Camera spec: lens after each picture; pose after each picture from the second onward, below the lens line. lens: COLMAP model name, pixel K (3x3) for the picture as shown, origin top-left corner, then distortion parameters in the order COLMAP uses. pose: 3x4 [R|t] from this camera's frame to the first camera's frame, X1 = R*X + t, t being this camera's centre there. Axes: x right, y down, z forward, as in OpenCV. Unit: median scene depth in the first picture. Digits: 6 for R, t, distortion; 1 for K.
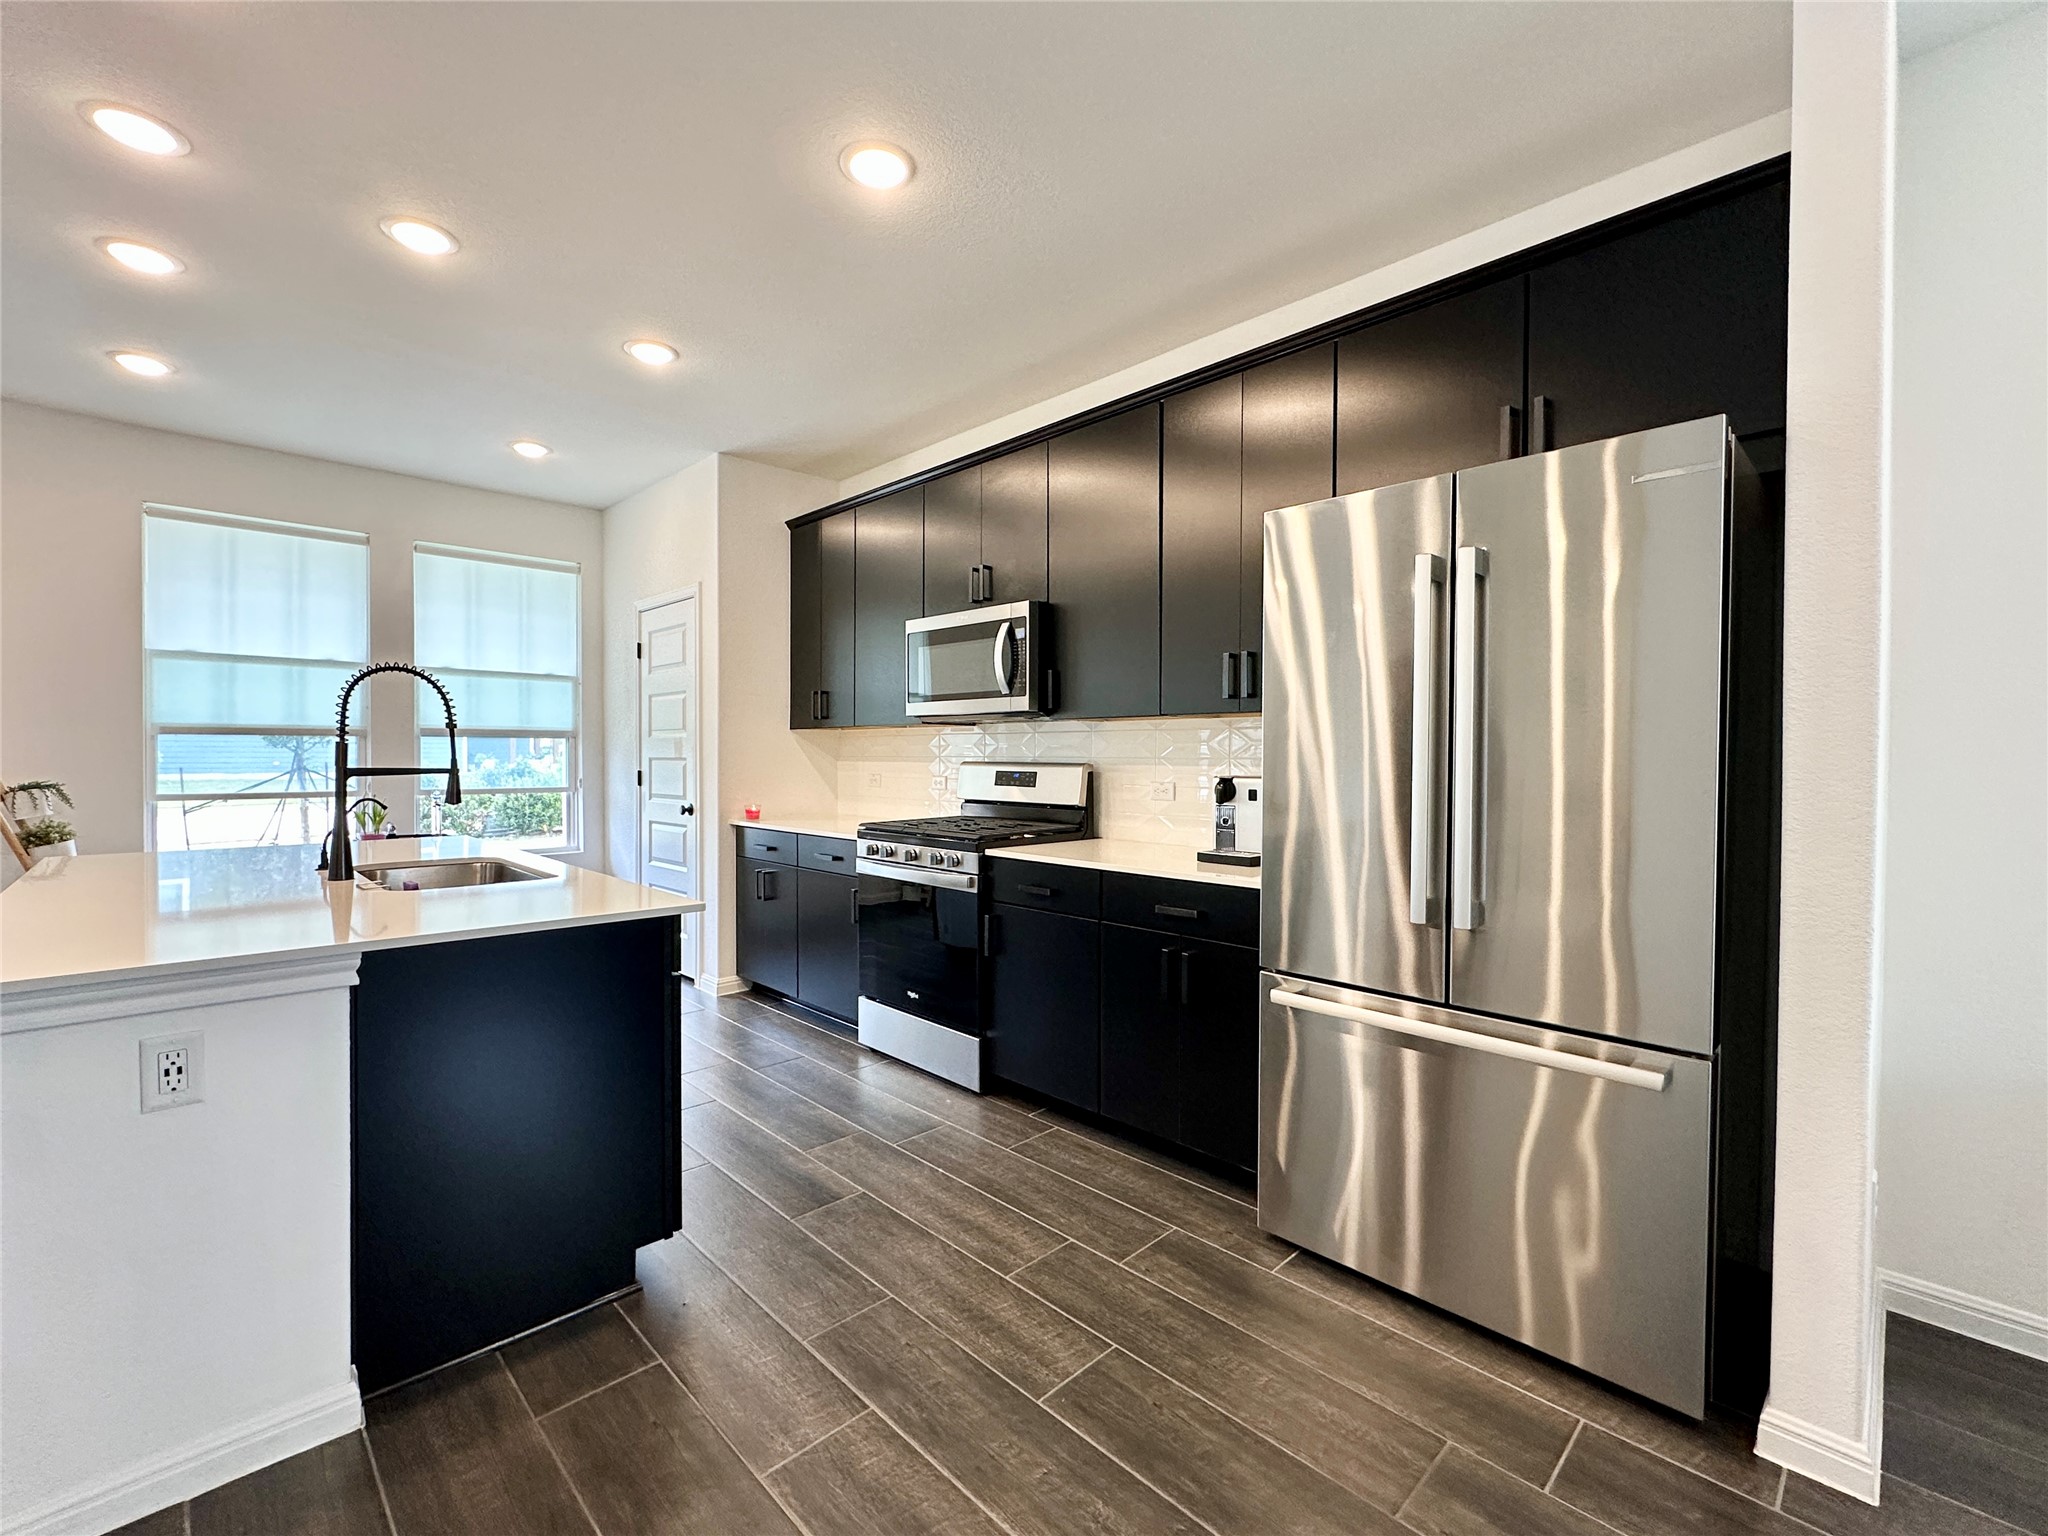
lens RADIAL K [[894.2, 0, 1028.9], [0, 894.2, 767.9], [0, 0, 1]] dist [-0.005201, -0.000302]
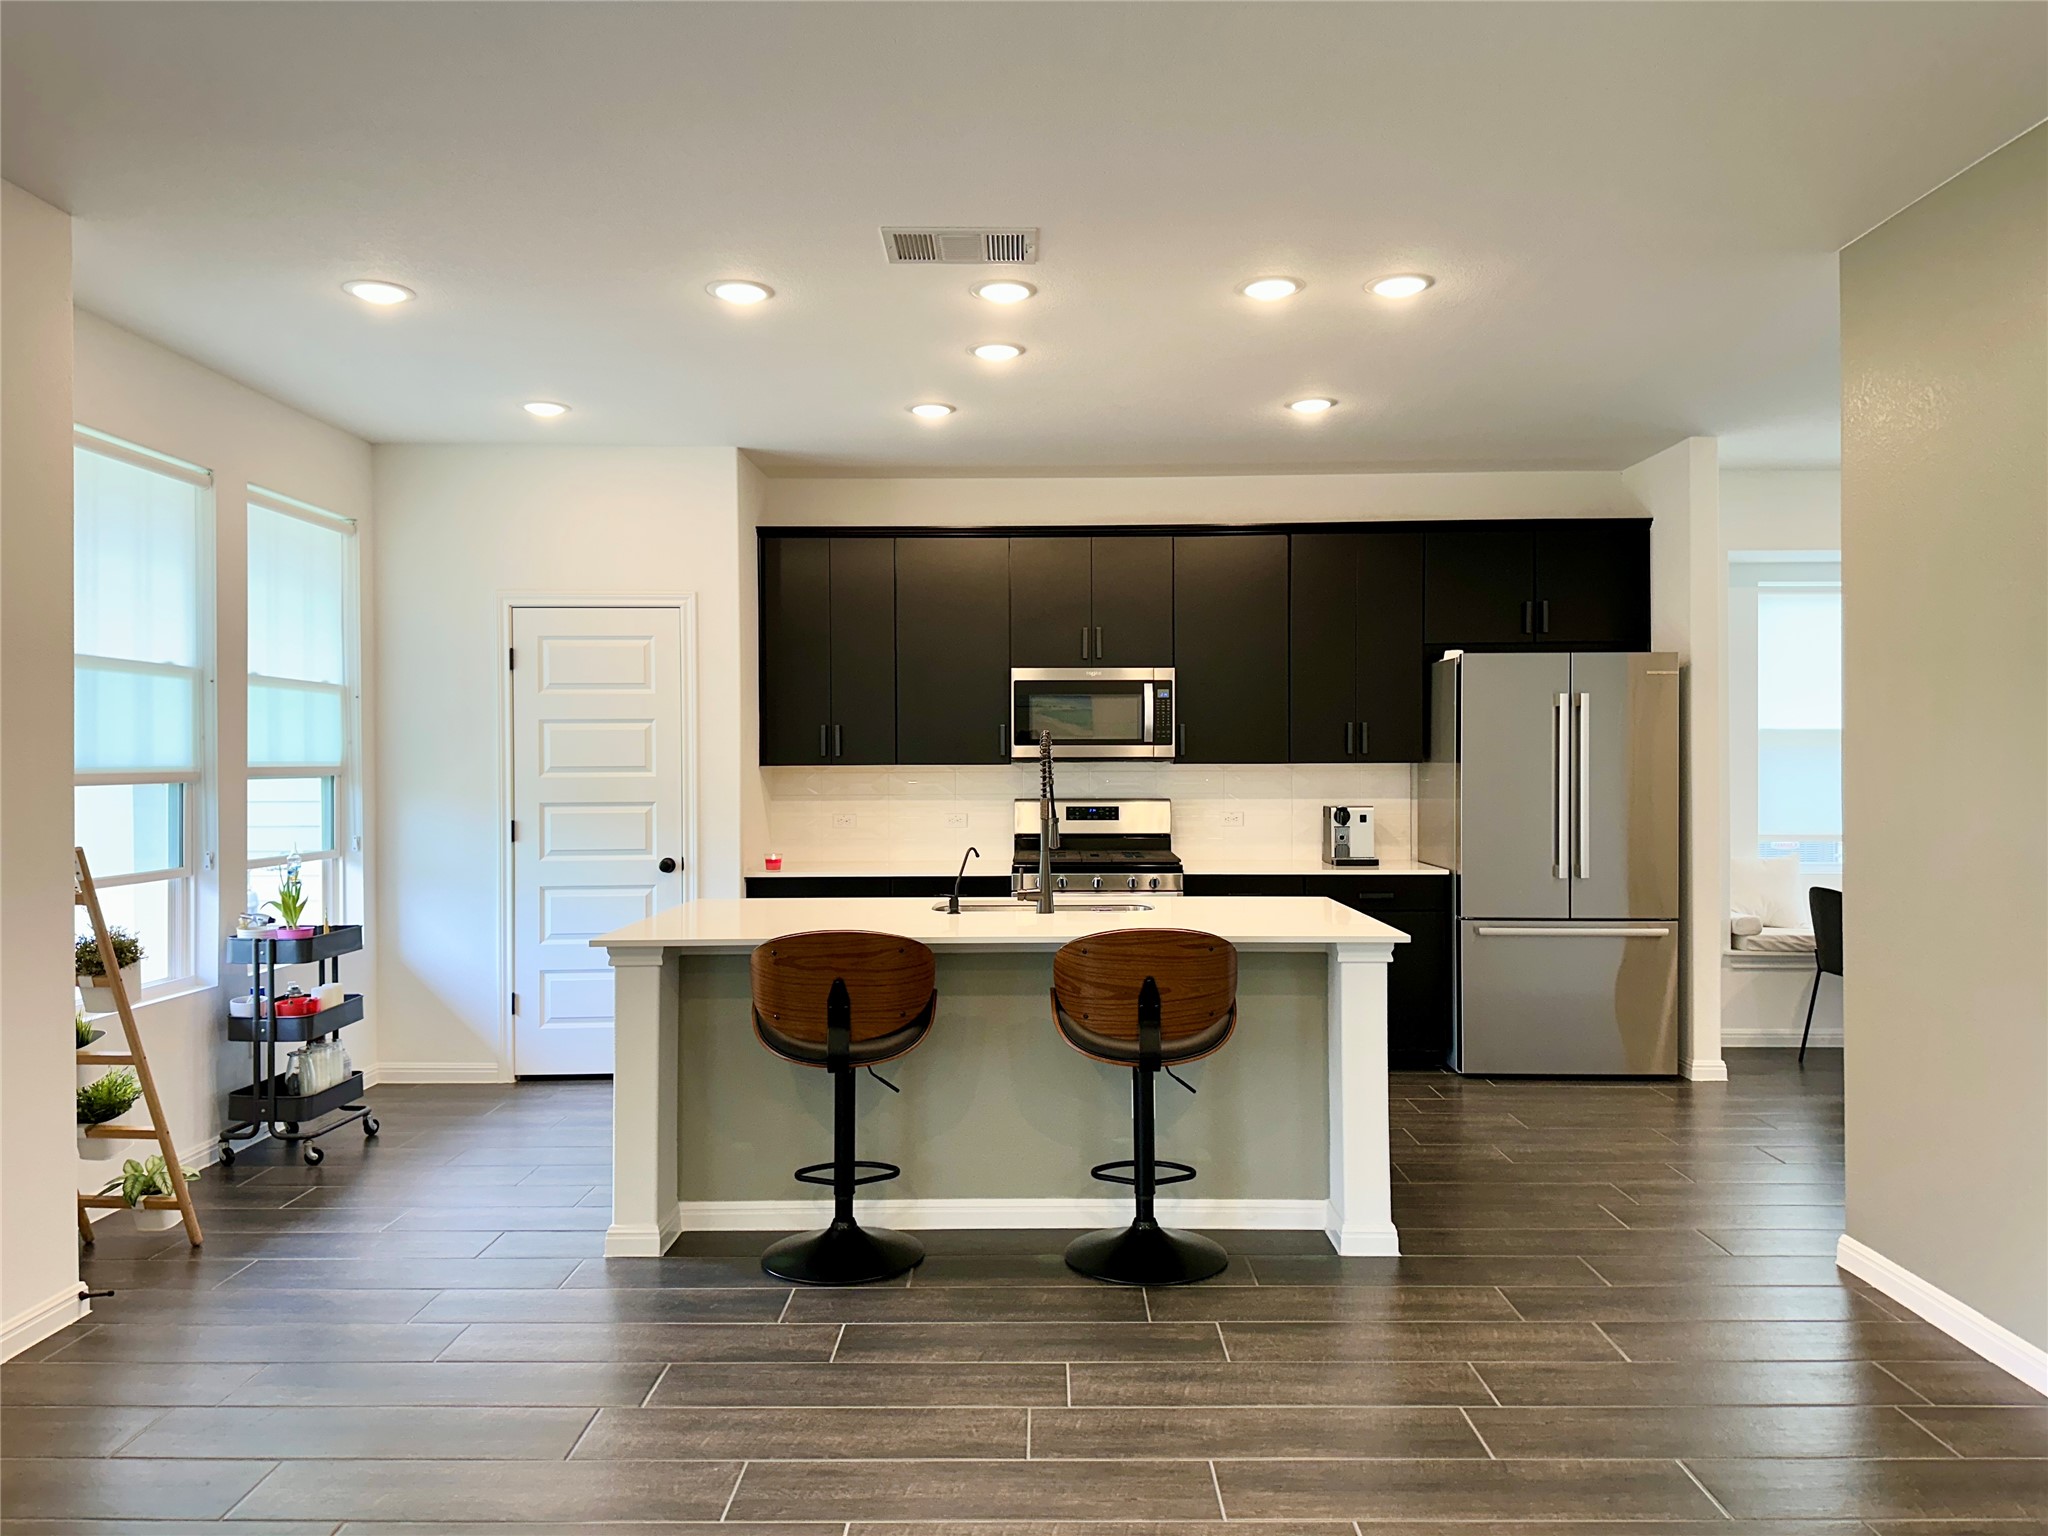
lens RADIAL K [[1429.2, 0, 1028.7], [0, 1429.2, 752.7], [0, 0, 1]] dist [0.025176, -0.028894]
pose [[0.706874, -0.002570, 0.707335, -1.363369], [0.017090, 0.999764, -0.013446, -0.042041], [-0.707133, 0.021593, 0.706751, -0.213423]]
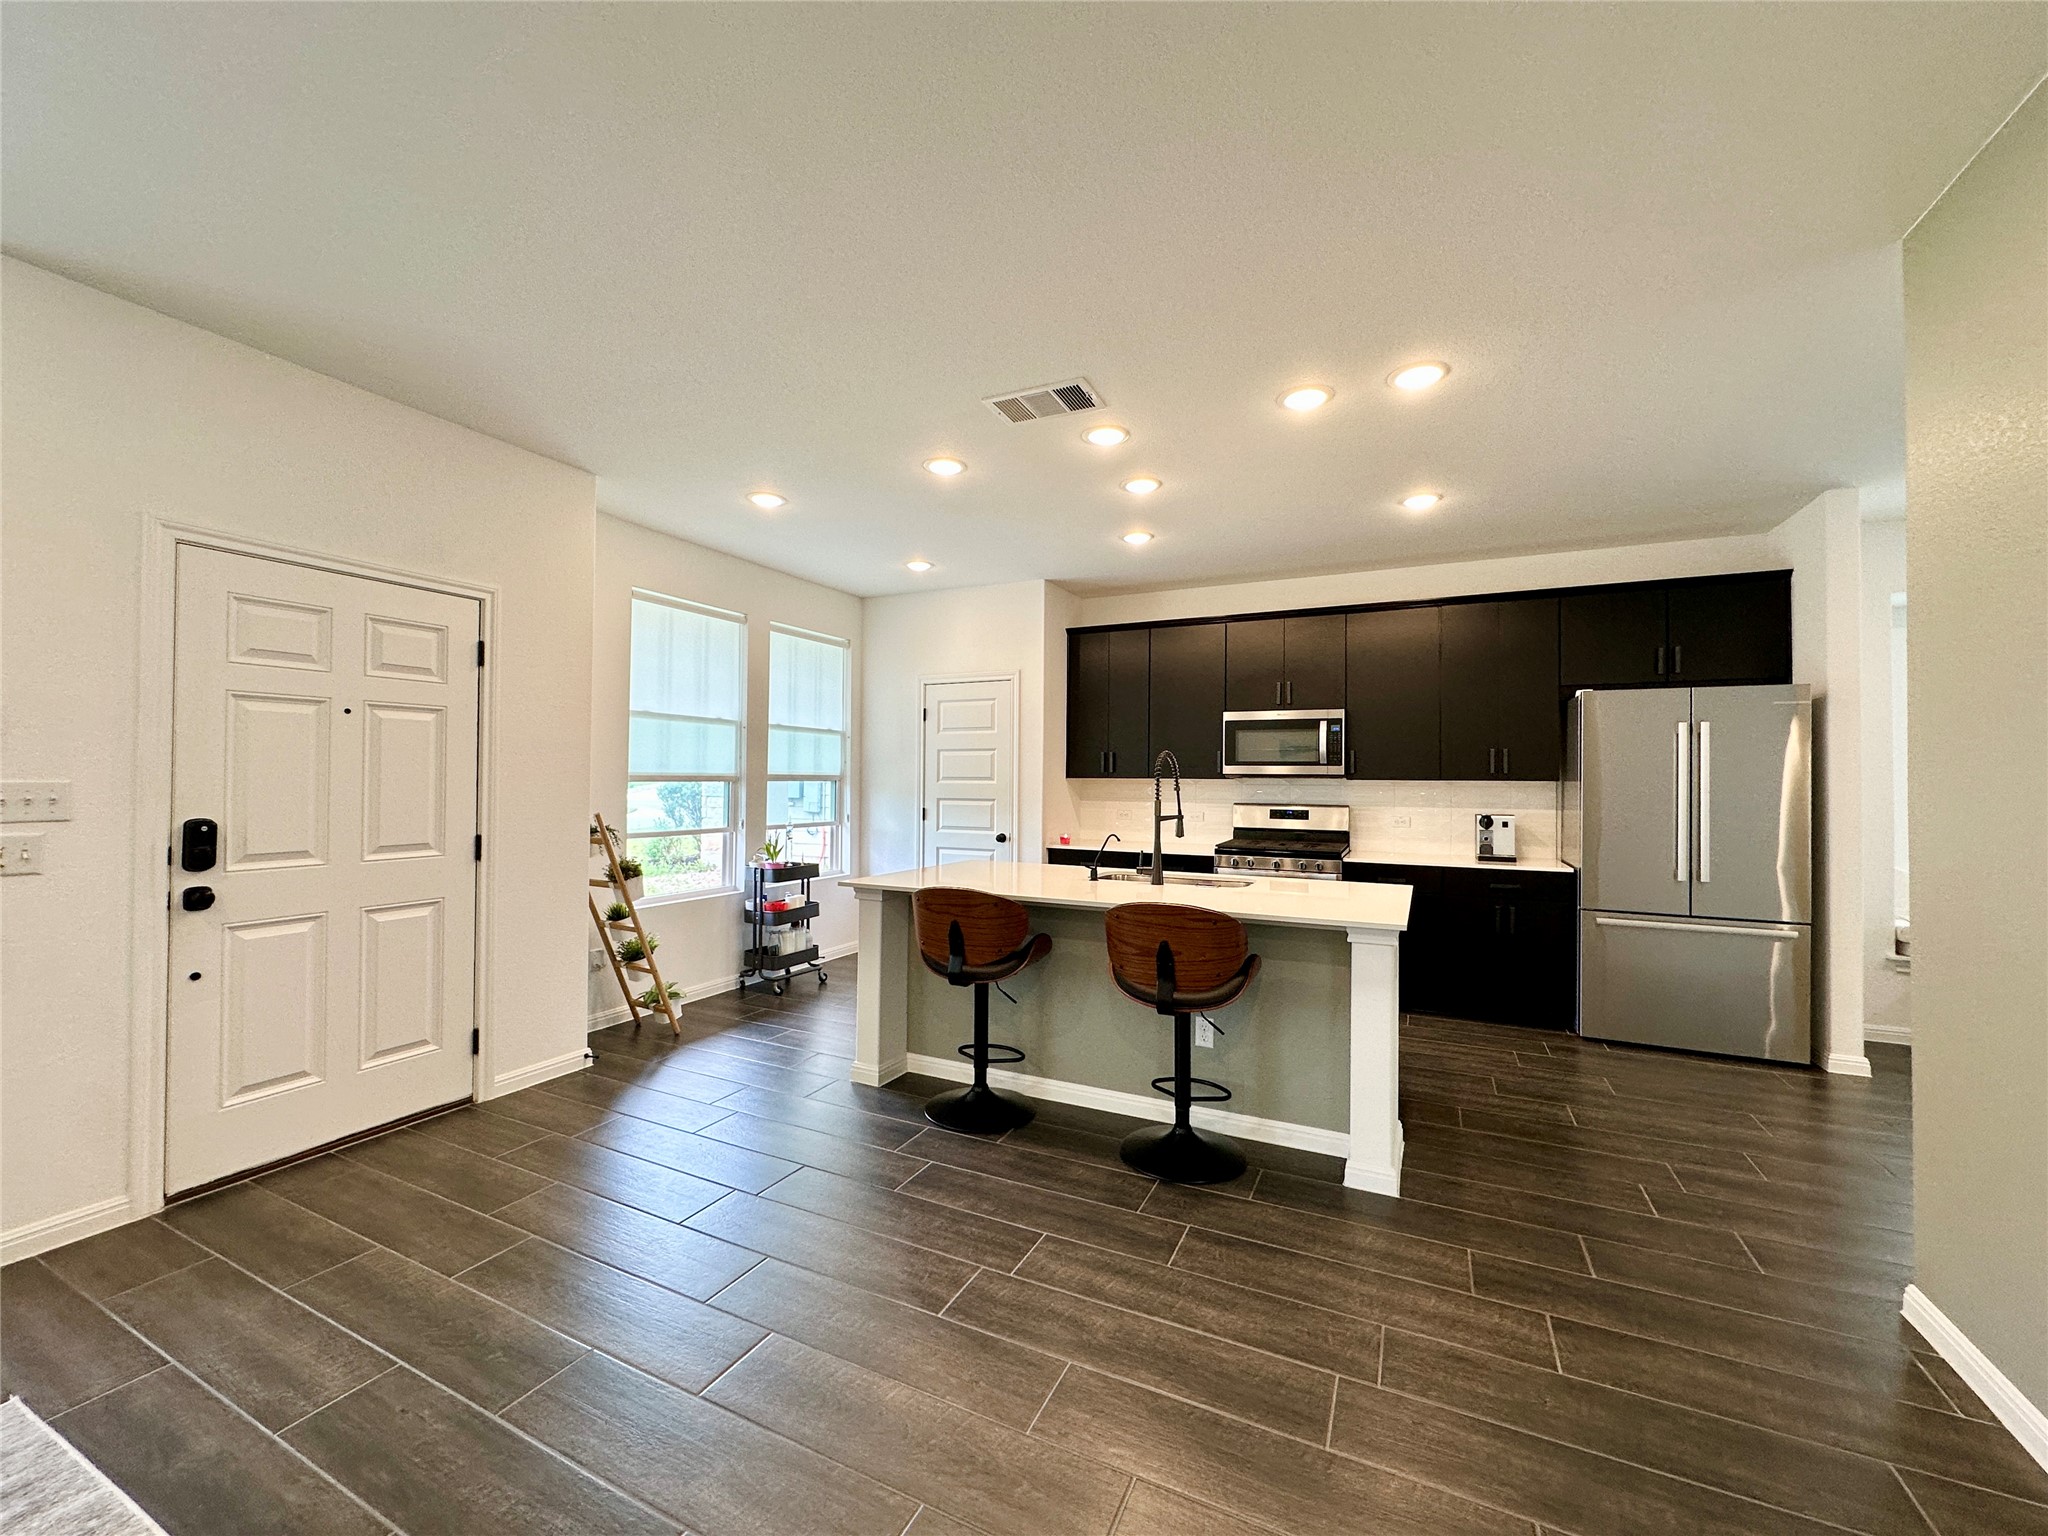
lens RADIAL K [[812.4, 0, 1019.5], [0, 812.4, 768.3], [0, 0, 1]] dist [-0.010252, 0.001329]
pose [[0.943751, 0.008805, 0.330541, -0.966393], [-0.000080, 0.999651, -0.026401, -0.032289], [-0.330658, 0.024890, 0.943422, -0.209833]]
